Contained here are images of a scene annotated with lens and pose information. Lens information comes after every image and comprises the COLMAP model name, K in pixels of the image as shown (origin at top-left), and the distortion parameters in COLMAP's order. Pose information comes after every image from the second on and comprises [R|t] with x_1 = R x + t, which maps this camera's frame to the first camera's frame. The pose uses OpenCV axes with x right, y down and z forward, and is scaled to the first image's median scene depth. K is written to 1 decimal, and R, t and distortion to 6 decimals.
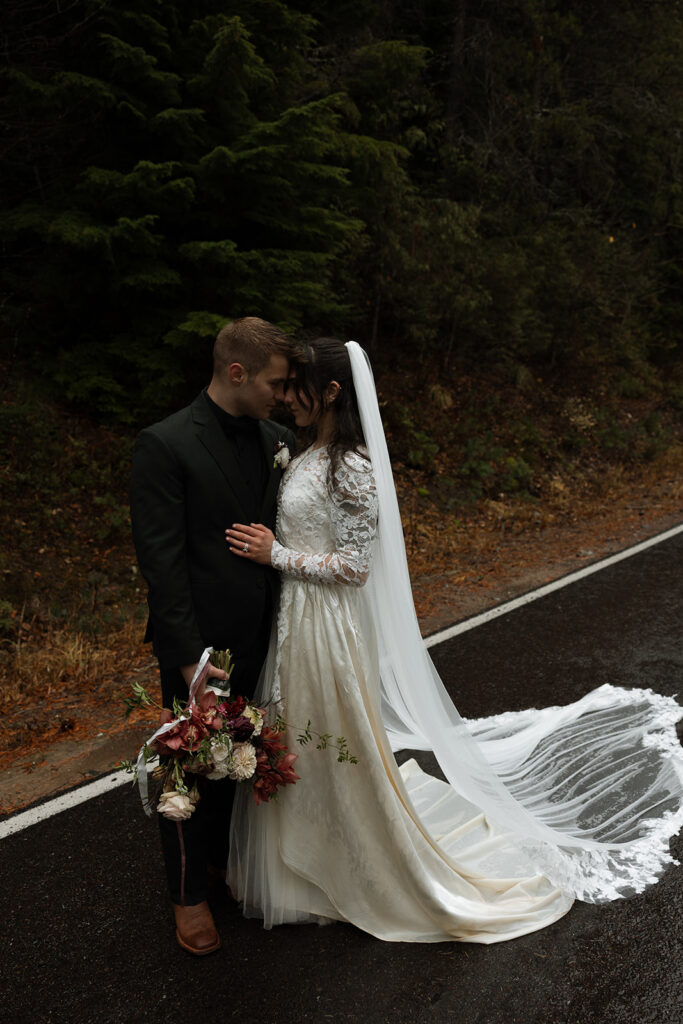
lens RADIAL K [[785.6, 0, 339.2], [0, 785.6, 516.7], [0, 0, 1]] dist [-0.020675, 0.027054]
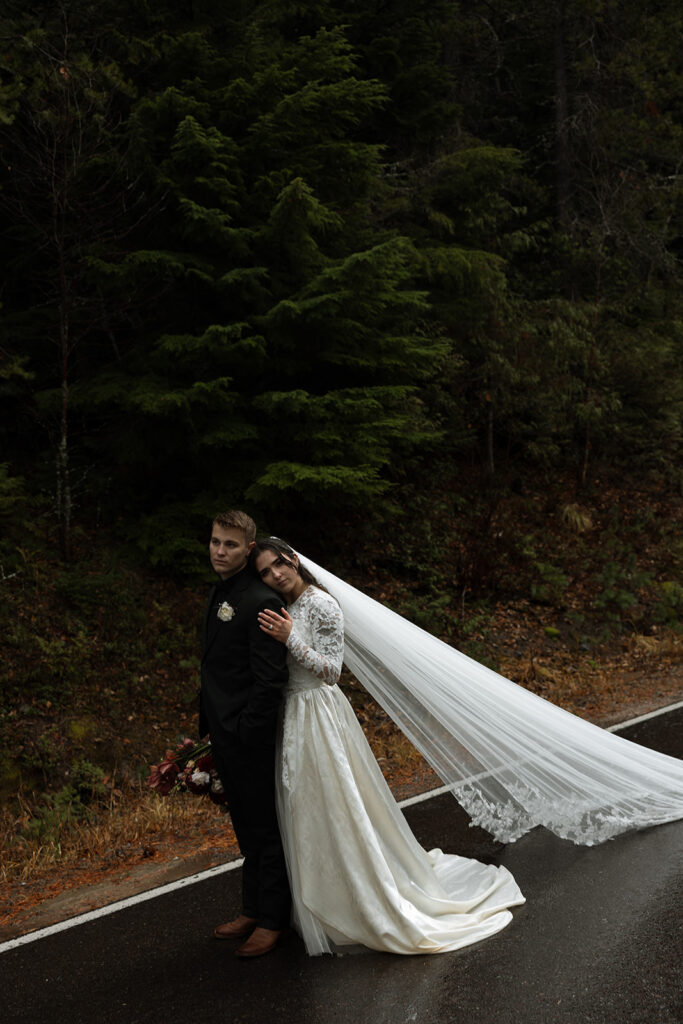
lens RADIAL K [[1057.9, 0, 347.9], [0, 1057.9, 511.6], [0, 0, 1]] dist [0.008520, 0.000000]
pose [[0.982552, -0.095824, -0.159403, 0.133056], [0.068856, 0.983577, -0.166841, 0.028003], [0.172772, 0.152954, 0.973013, -0.304940]]
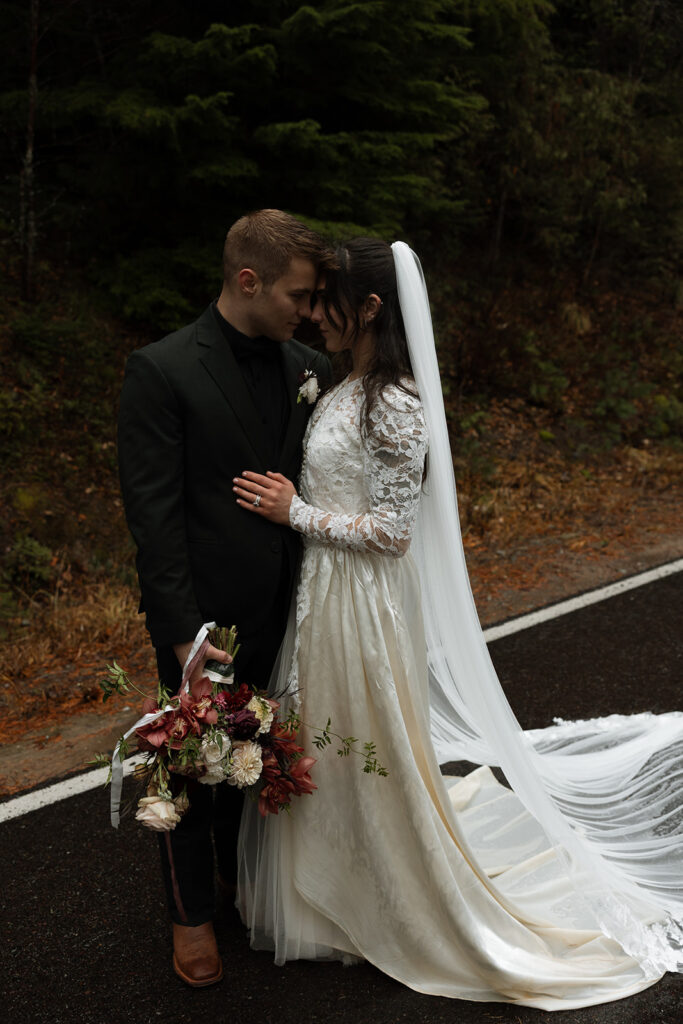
lens RADIAL K [[919.5, 0, 339.0], [0, 919.5, 512.2], [0, 0, 1]] dist [0.014154, -0.006430]
pose [[0.991452, 0.040025, -0.124178, 0.023148], [-0.032767, 0.997663, 0.059955, -0.002752], [0.126287, -0.055374, 0.990447, 0.022425]]
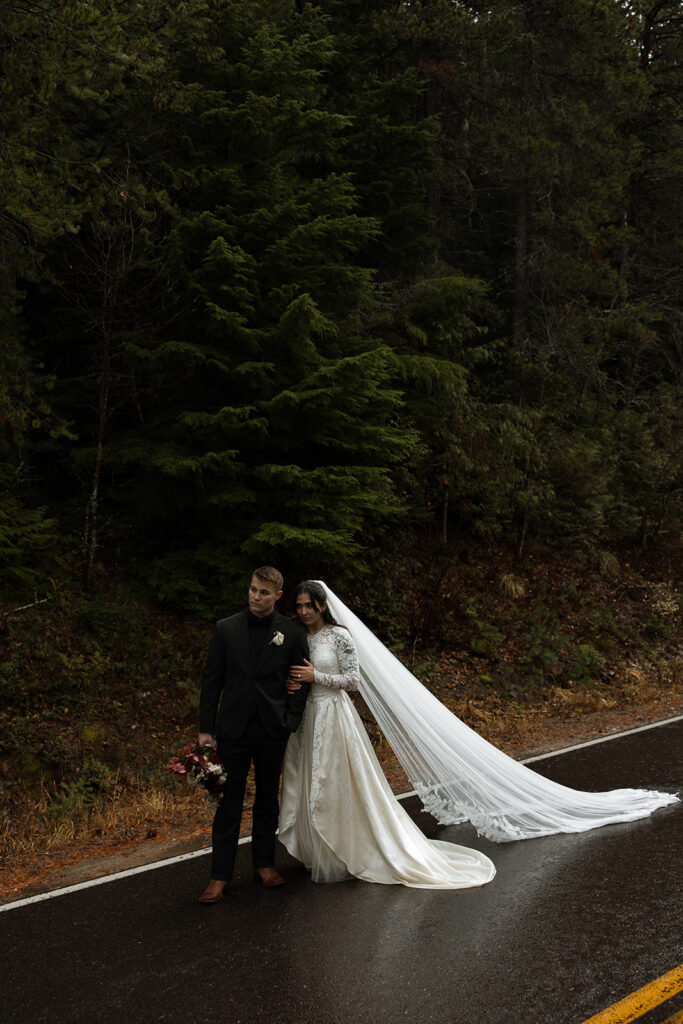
lens RADIAL K [[919.5, 0, 347.2], [0, 919.5, 519.6], [0, 0, 1]] dist [0.014154, -0.006430]
pose [[0.991958, -0.030192, -0.122917, 0.127309], [0.003057, 0.976565, -0.215202, 0.037237], [0.126534, 0.213096, 0.968803, -0.389228]]
